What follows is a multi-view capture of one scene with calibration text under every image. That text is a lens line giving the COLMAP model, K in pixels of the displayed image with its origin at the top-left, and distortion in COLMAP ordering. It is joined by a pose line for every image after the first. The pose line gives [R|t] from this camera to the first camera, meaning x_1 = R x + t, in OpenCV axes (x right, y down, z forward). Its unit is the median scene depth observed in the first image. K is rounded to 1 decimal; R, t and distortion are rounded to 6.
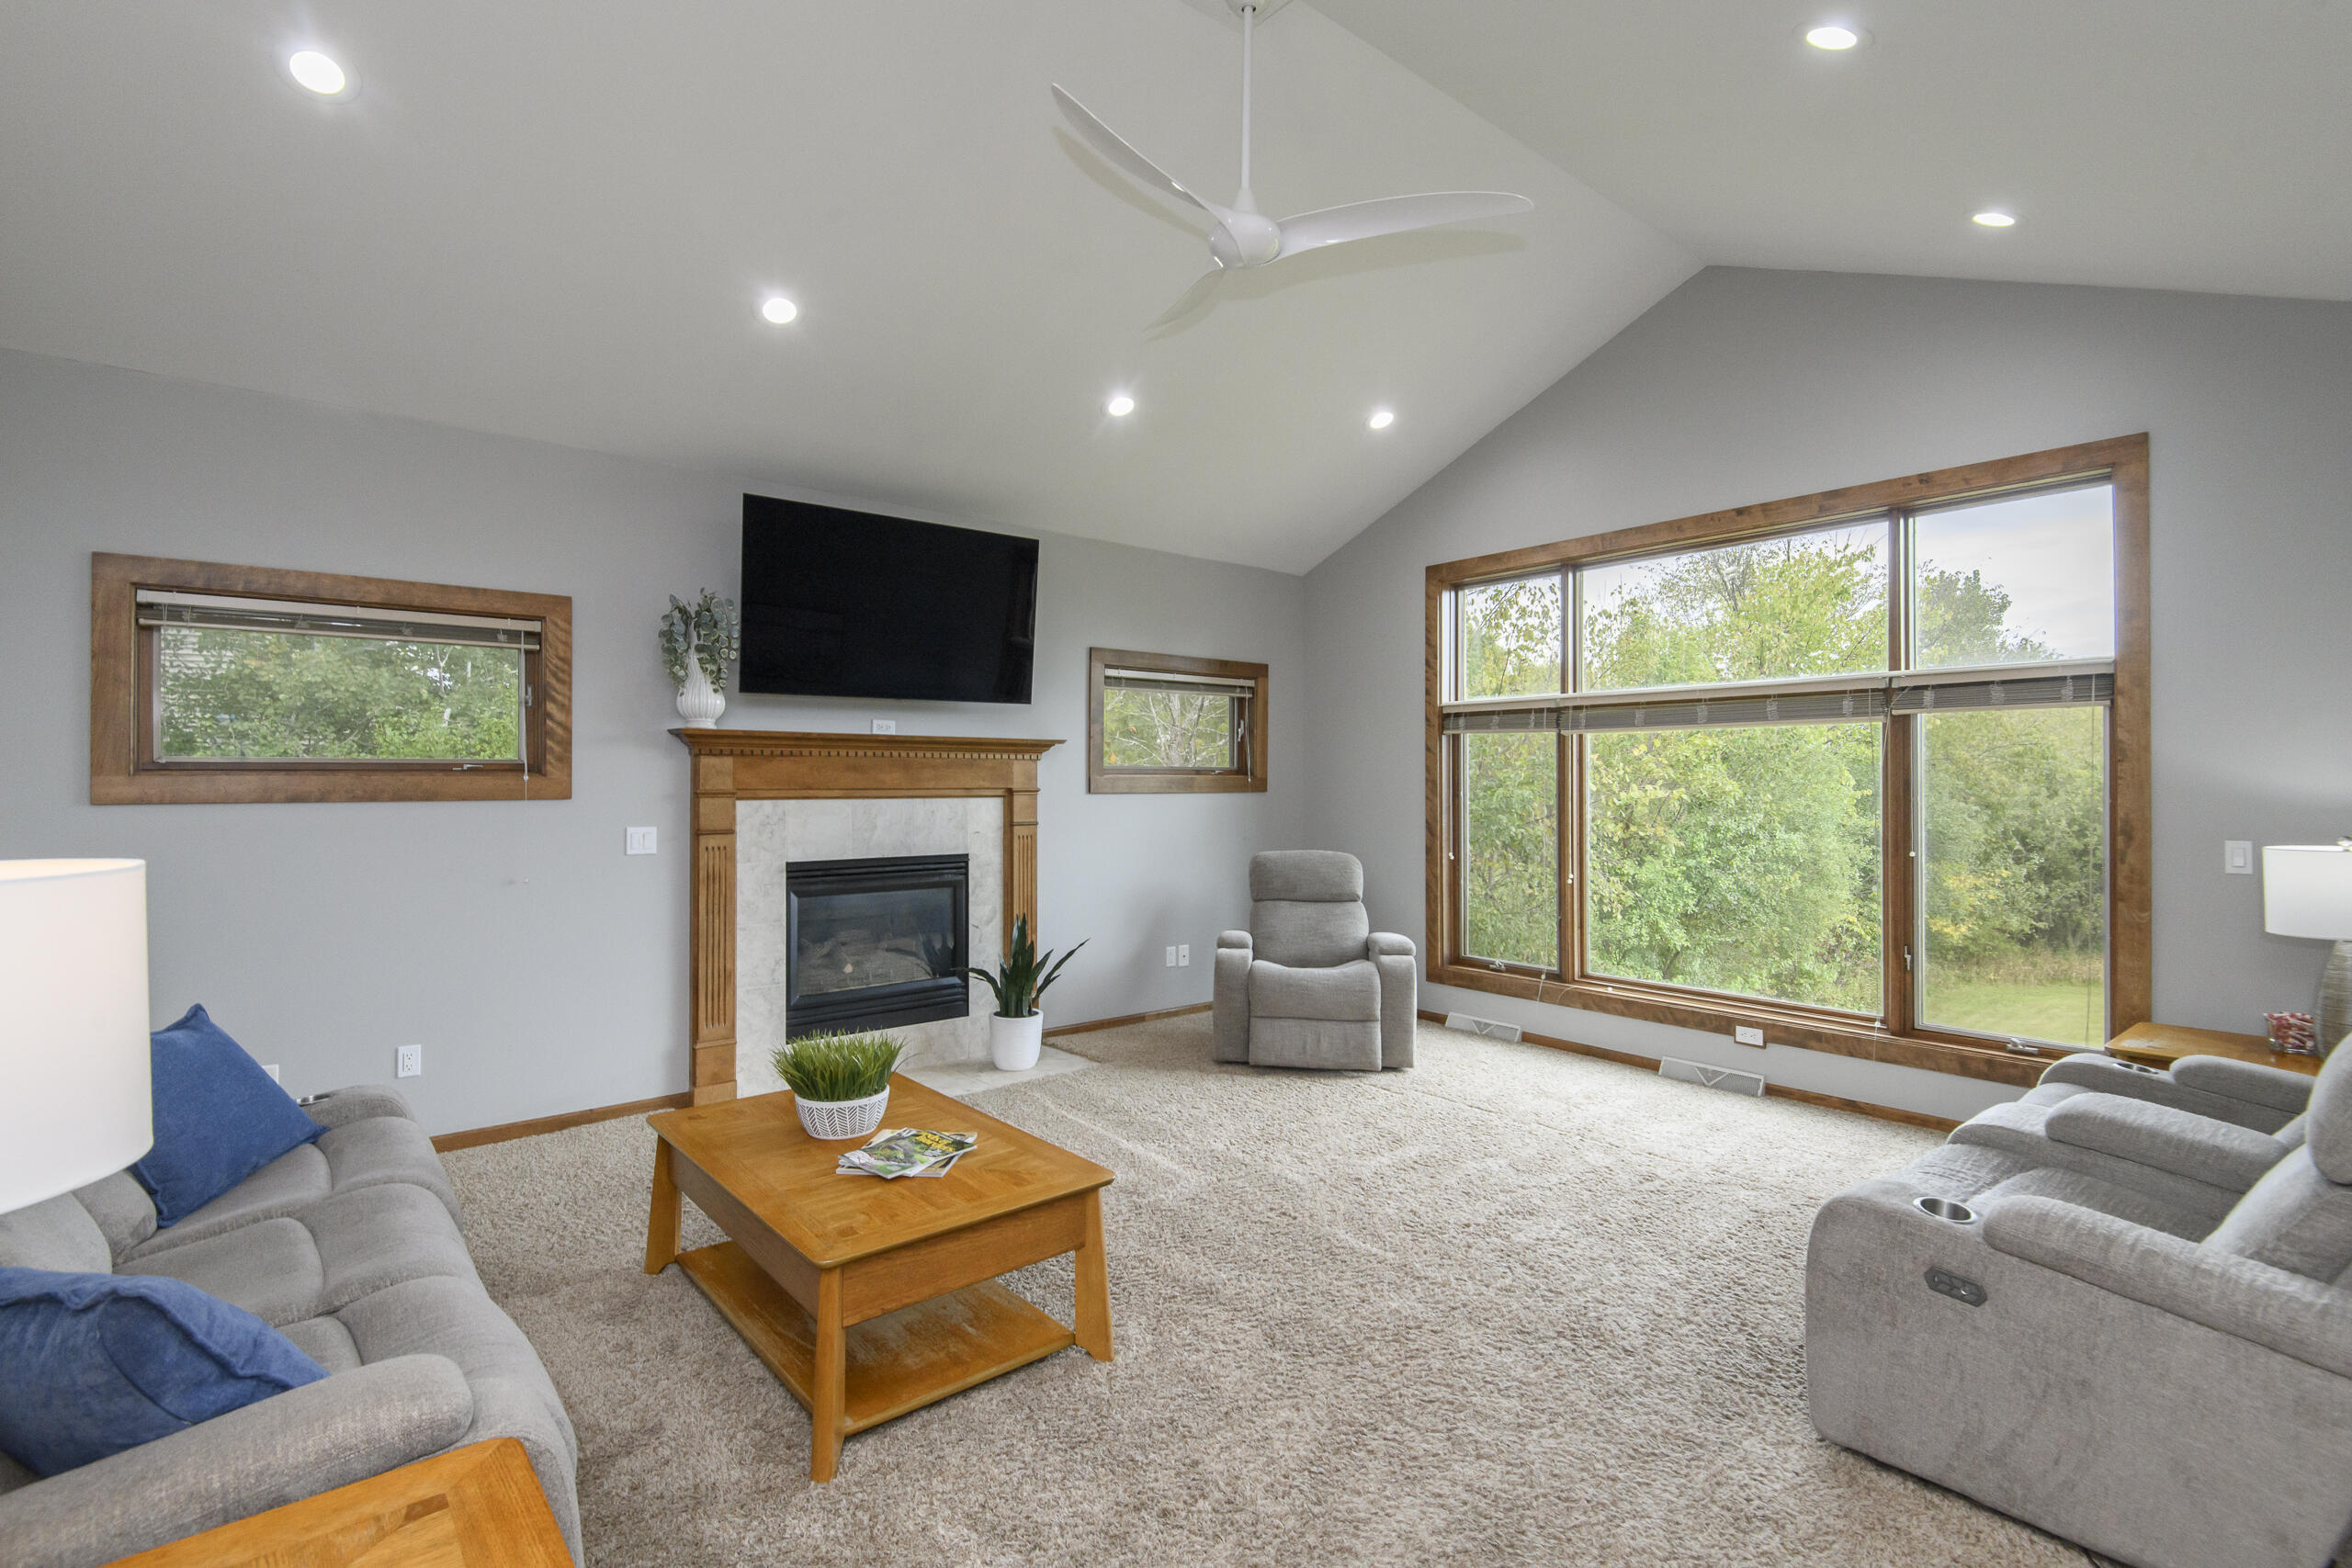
lens RADIAL K [[1093.9, 0, 1173.2], [0, 1093.9, 778.8], [0, 0, 1]] dist [0.000812, -0.000287]
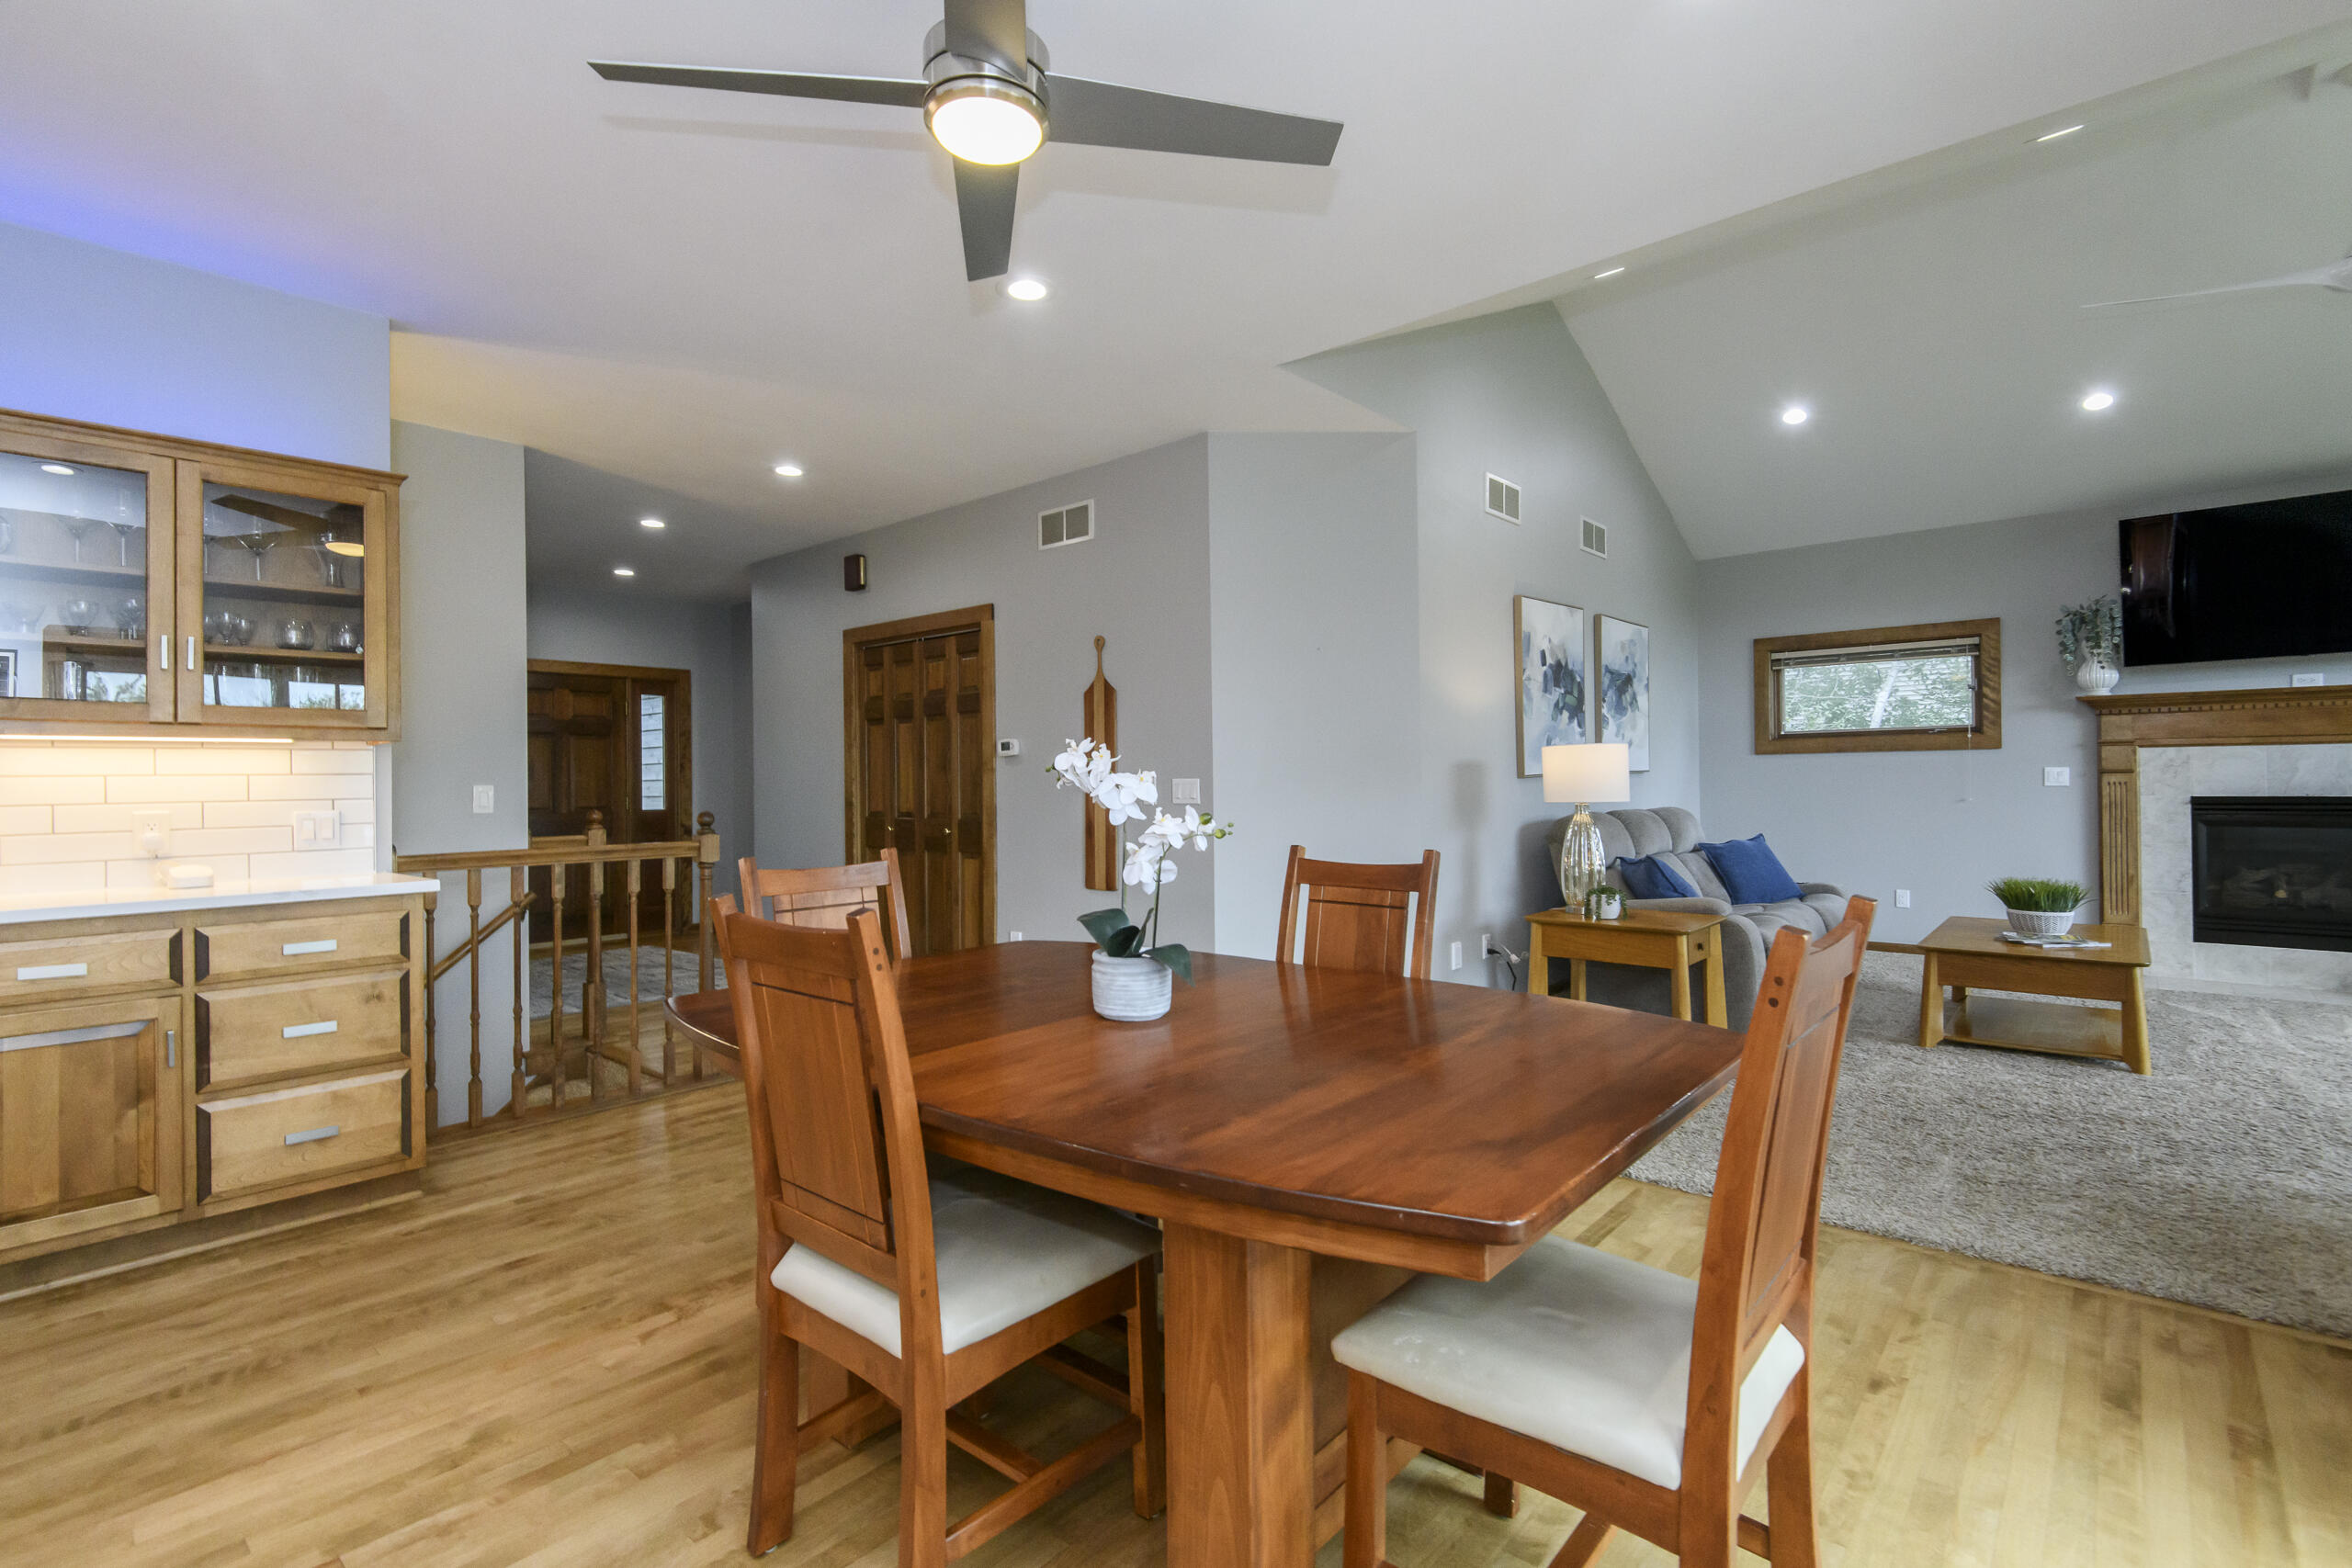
lens RADIAL K [[1093.9, 0, 1173.7], [0, 1093.9, 782.4], [0, 0, 1]] dist [0.000812, -0.000287]
pose [[0.154576, -0.004824, -0.987969, 0.761347], [0.010442, 0.999940, -0.003249, 0.056390], [0.987926, -0.009814, 0.154617, -0.373290]]
